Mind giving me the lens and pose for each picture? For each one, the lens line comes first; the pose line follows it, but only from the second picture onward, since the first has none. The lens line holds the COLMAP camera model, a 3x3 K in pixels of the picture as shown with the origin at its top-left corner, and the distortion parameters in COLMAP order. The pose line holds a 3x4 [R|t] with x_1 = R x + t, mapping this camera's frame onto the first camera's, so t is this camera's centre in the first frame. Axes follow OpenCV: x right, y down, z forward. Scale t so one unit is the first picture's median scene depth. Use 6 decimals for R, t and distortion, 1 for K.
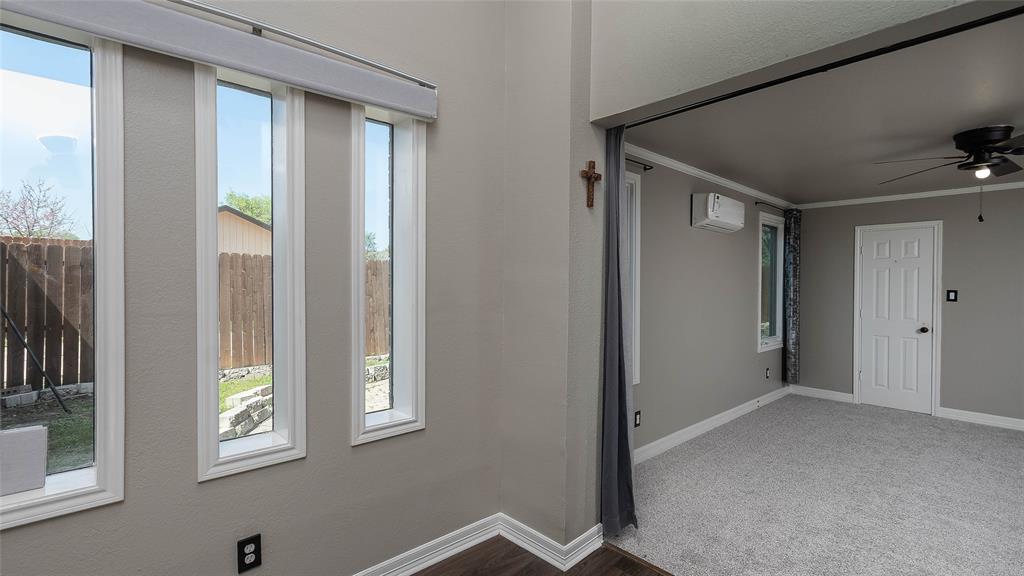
lens RADIAL K [[468.0, 0, 492.3], [0, 468.0, 282.7], [0, 0, 1]] dist [0.004773, 0.002574]
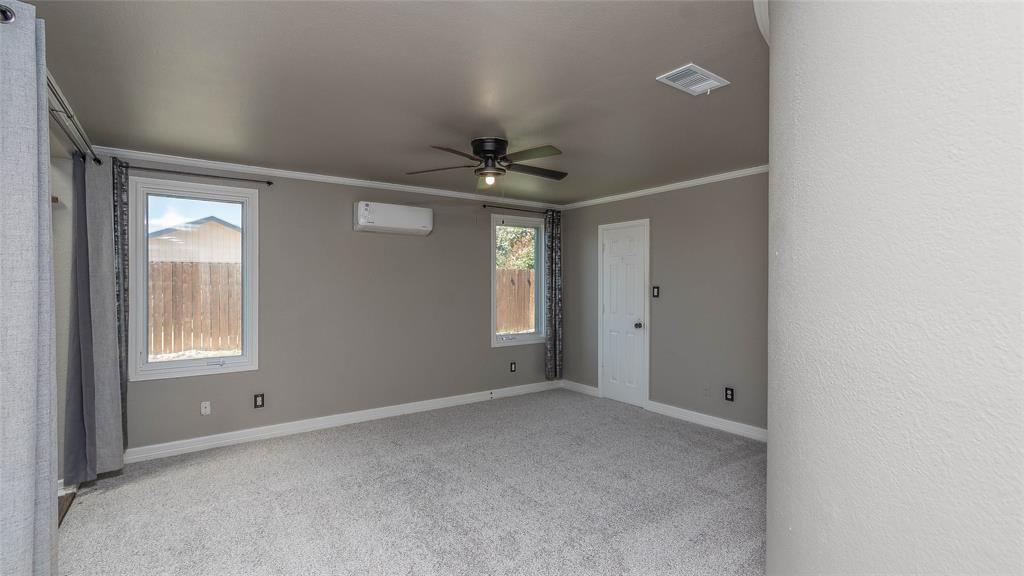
lens RADIAL K [[468.0, 0, 503.6], [0, 468.0, 285.6], [0, 0, 1]] dist [0.004773, 0.002574]
pose [[0.992948, -0.011112, -0.118031, 0.760060], [0.011388, 0.999934, 0.001661, 0.008873], [0.118005, -0.002993, 0.993008, -0.048936]]
